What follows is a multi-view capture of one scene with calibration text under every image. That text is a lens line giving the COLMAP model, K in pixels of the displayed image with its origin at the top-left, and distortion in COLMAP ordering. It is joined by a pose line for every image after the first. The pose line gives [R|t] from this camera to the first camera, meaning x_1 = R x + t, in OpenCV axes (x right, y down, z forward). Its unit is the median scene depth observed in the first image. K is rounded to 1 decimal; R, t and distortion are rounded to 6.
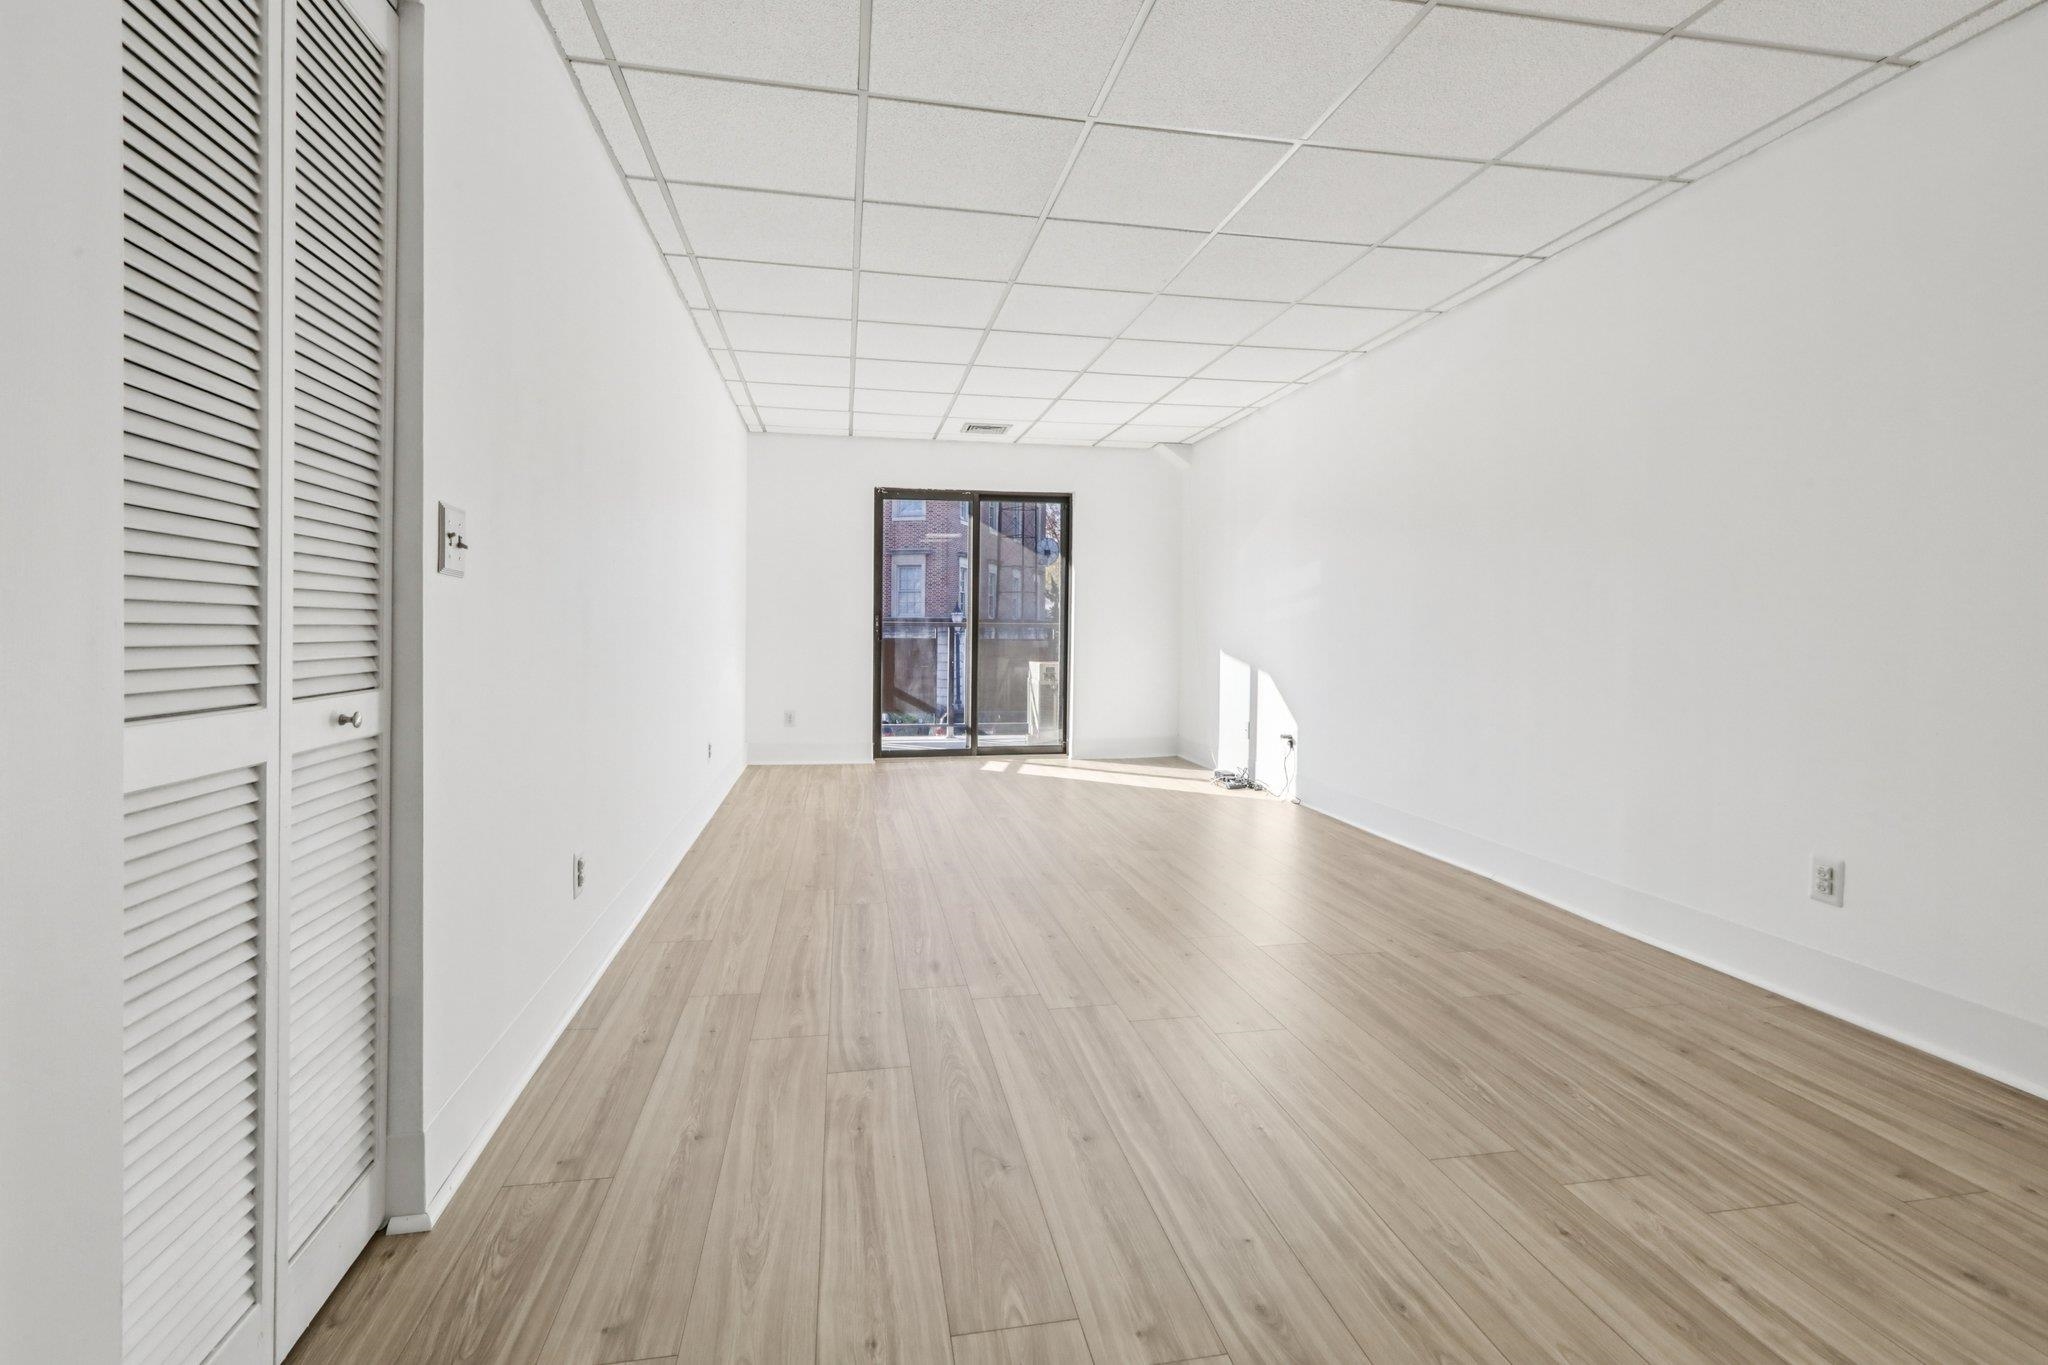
lens RADIAL K [[930.0, 0, 1022.2], [0, 930.0, 627.0], [0, 0, 1]] dist [-0.005531, 0.002850]
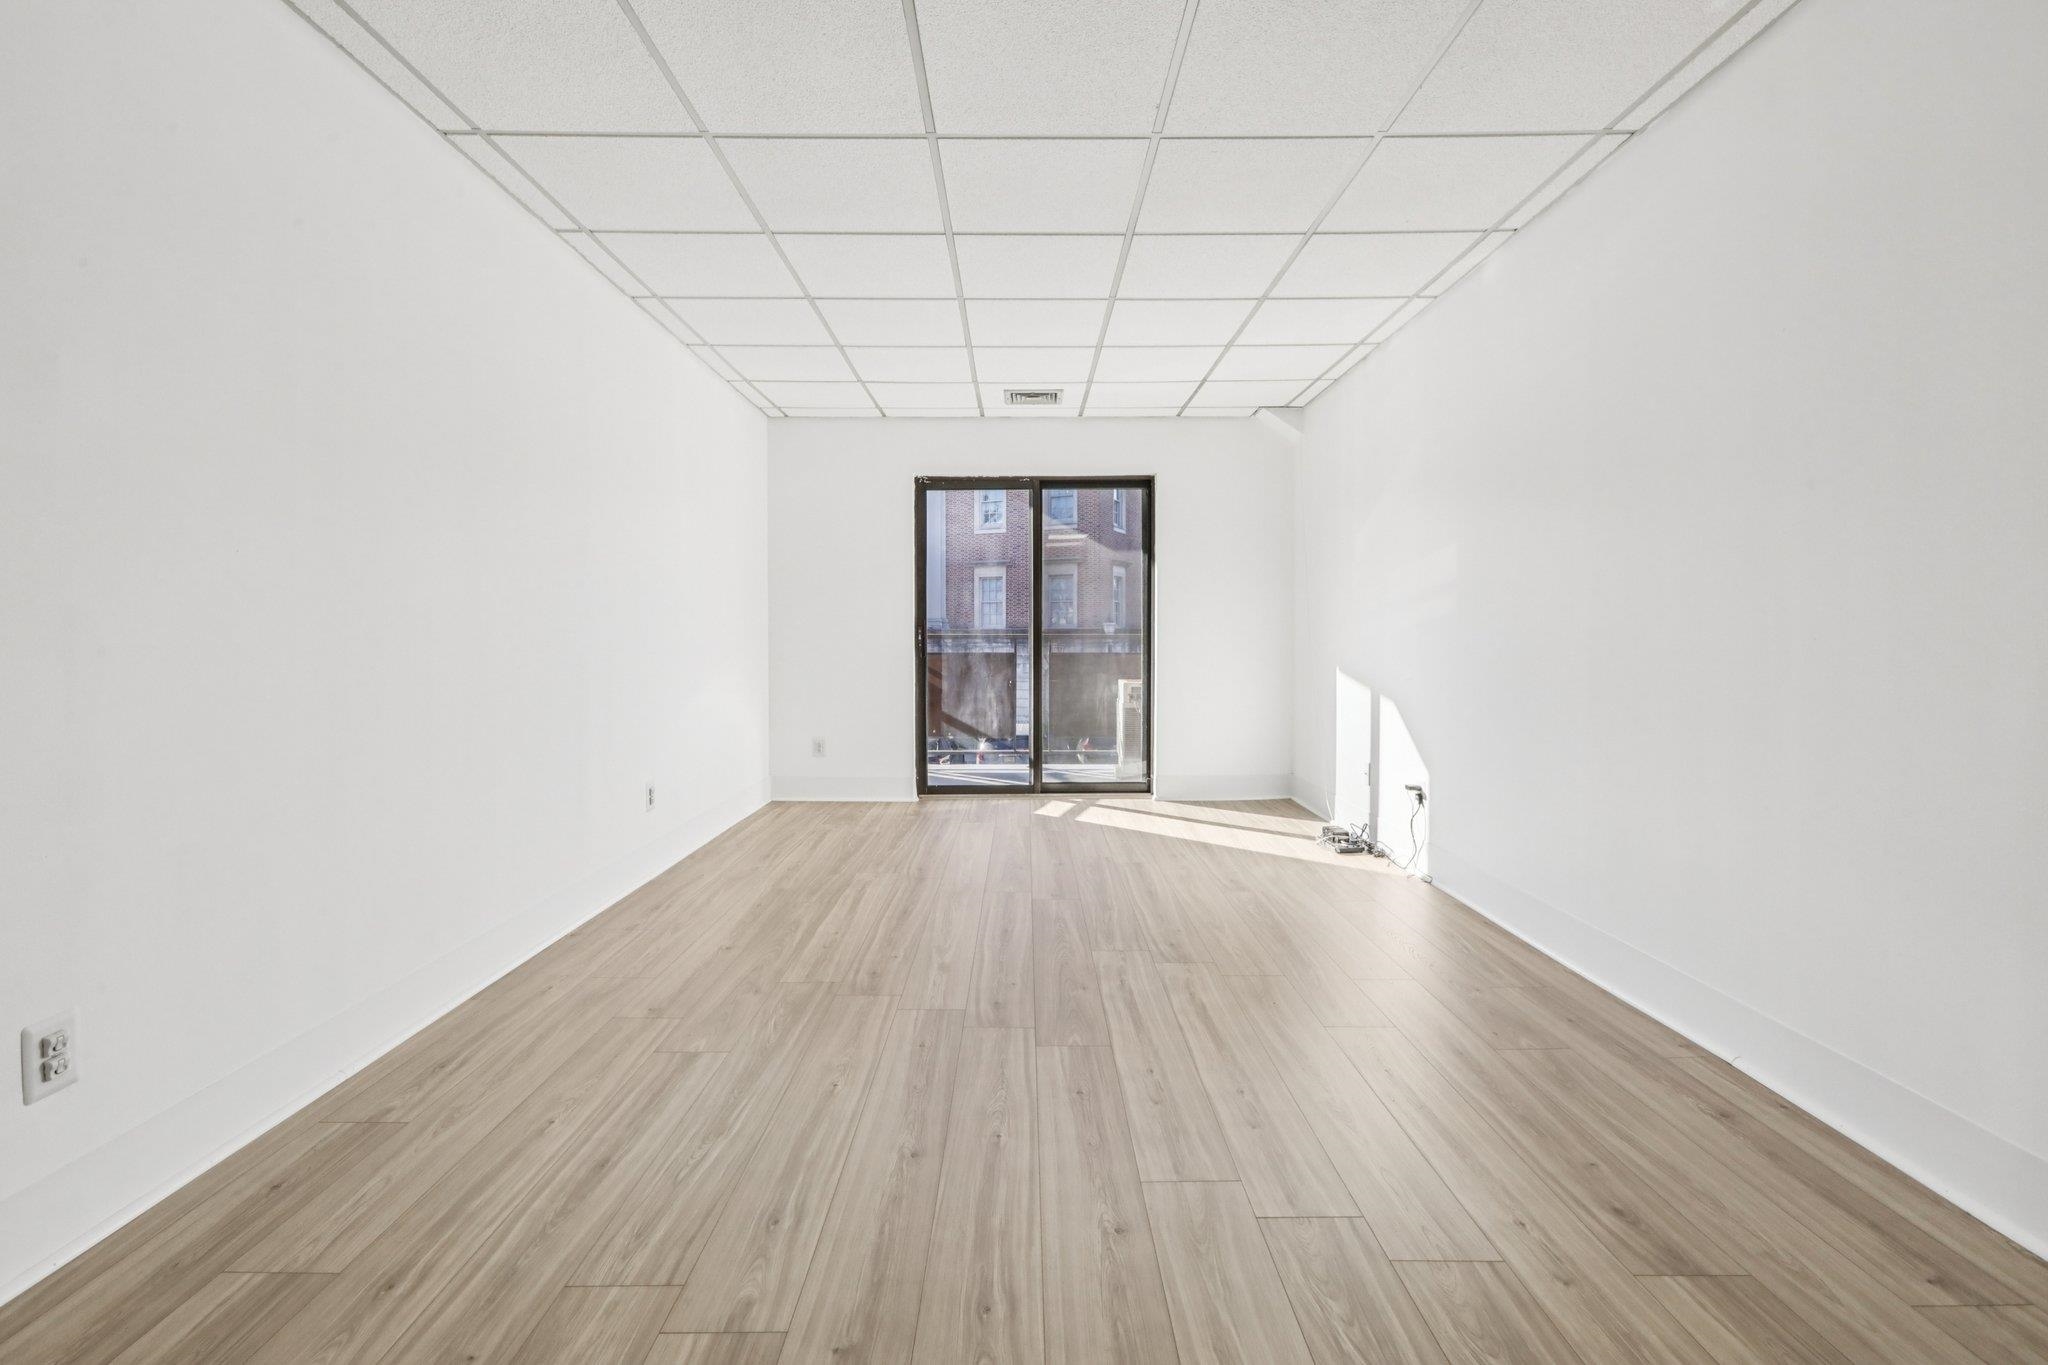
lens RADIAL K [[930.0, 0, 1029.9], [0, 930.0, 631.3], [0, 0, 1]] dist [-0.005531, 0.002850]
pose [[0.983704, -0.009892, -0.179522, 0.095326], [0.008760, 0.999936, -0.007101, -0.001371], [0.179581, 0.005412, 0.983728, 0.183873]]
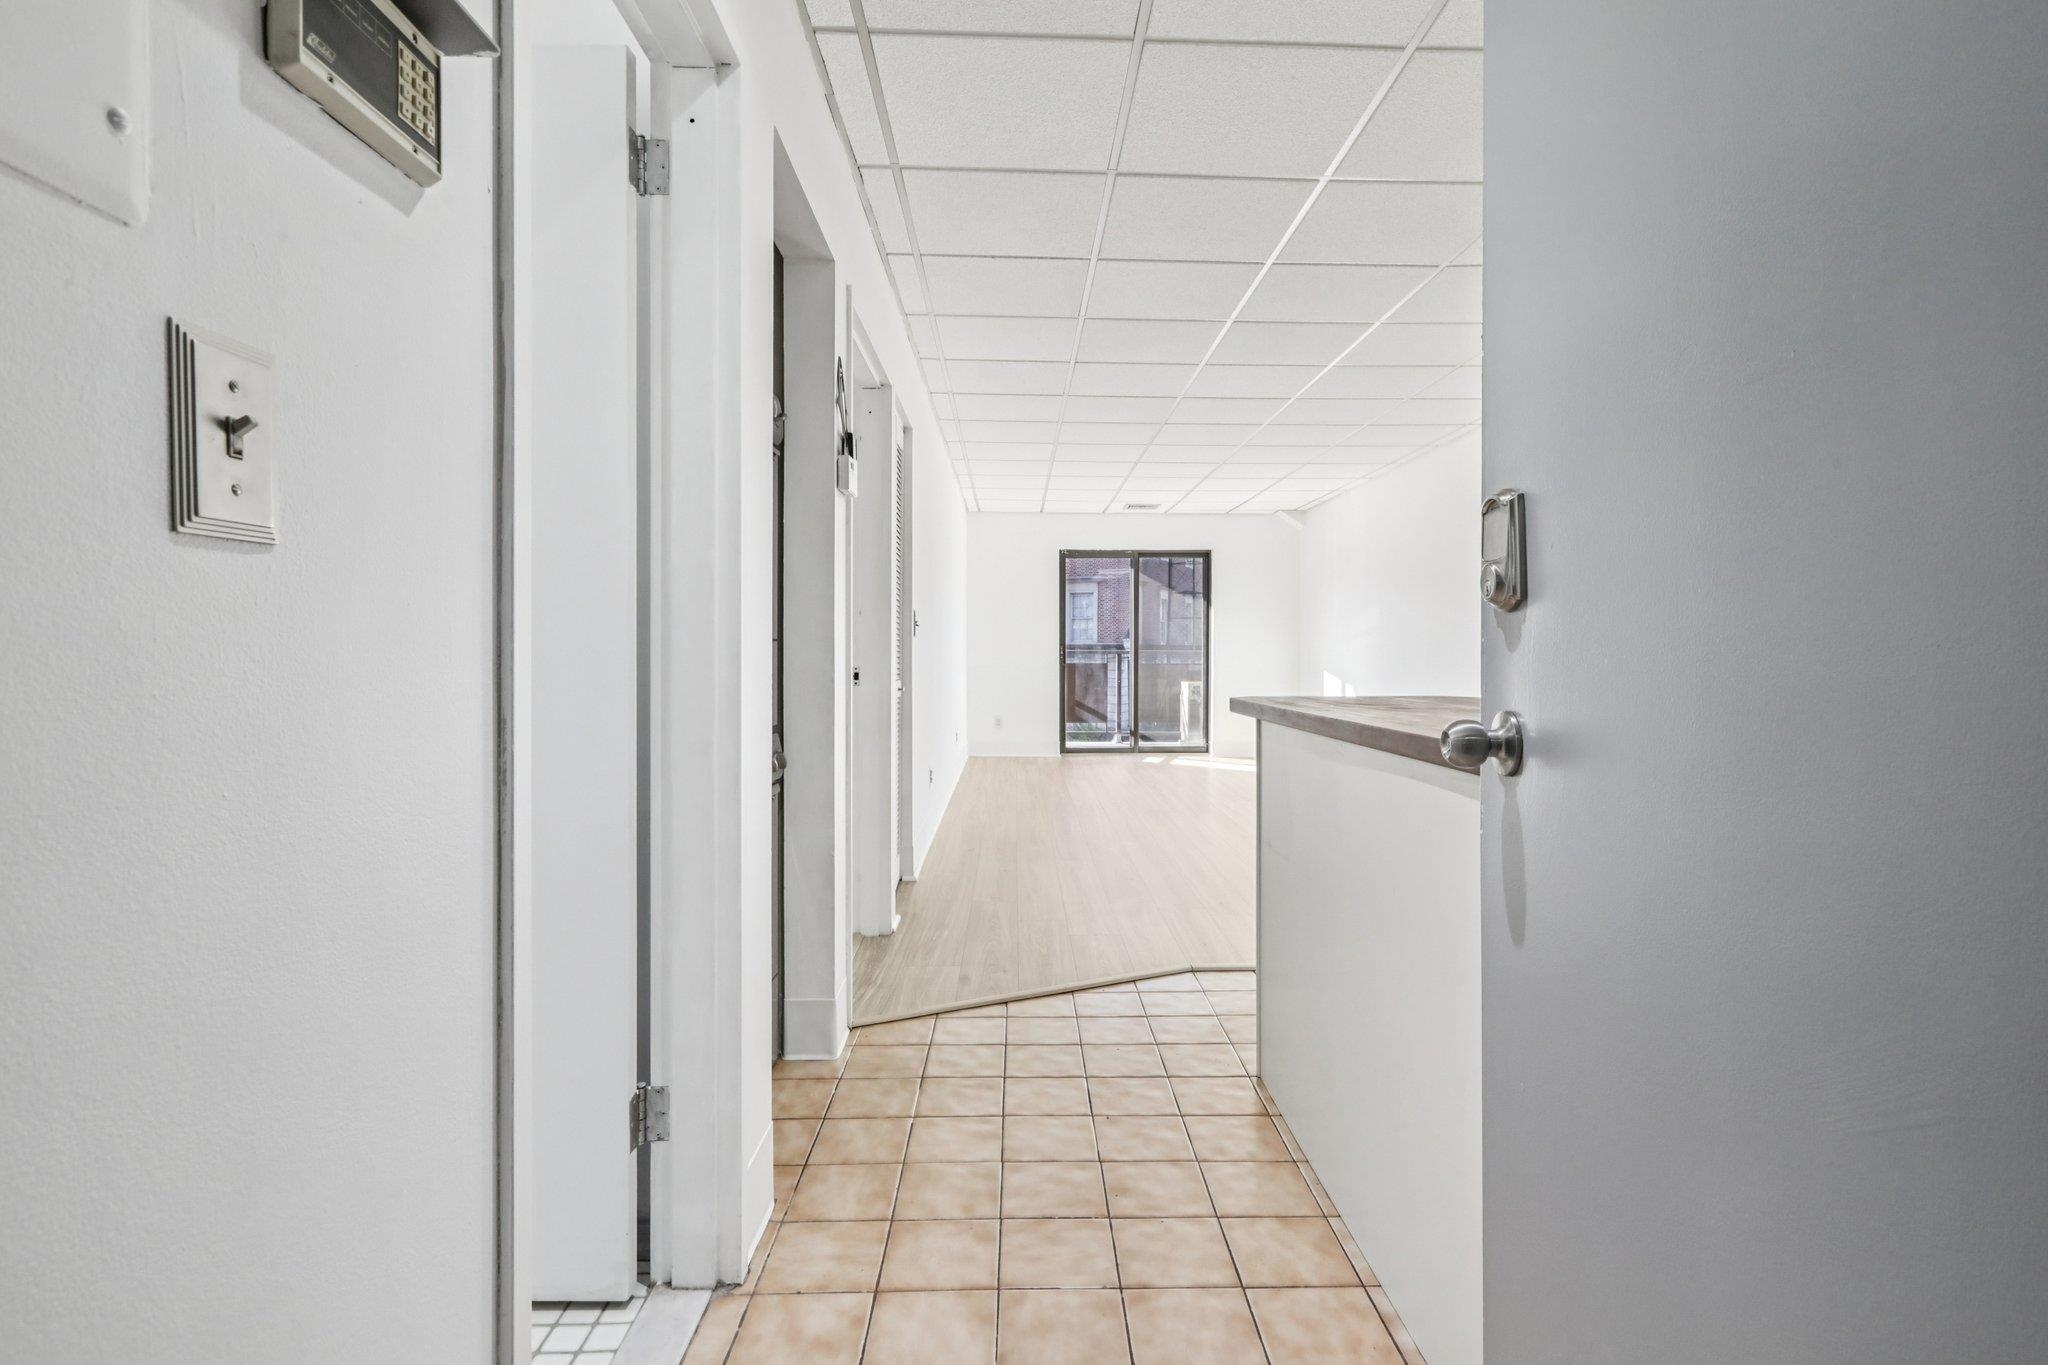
lens RADIAL K [[968.4, 0, 1005.2], [0, 968.4, 626.0], [0, 0, 1]] dist [-0.001705, 0.003420]
pose [[0.980394, -0.010341, -0.196776, 0.038650], [0.004903, 0.999593, -0.028105, -0.002411], [0.196986, 0.026589, 0.980046, -0.386600]]
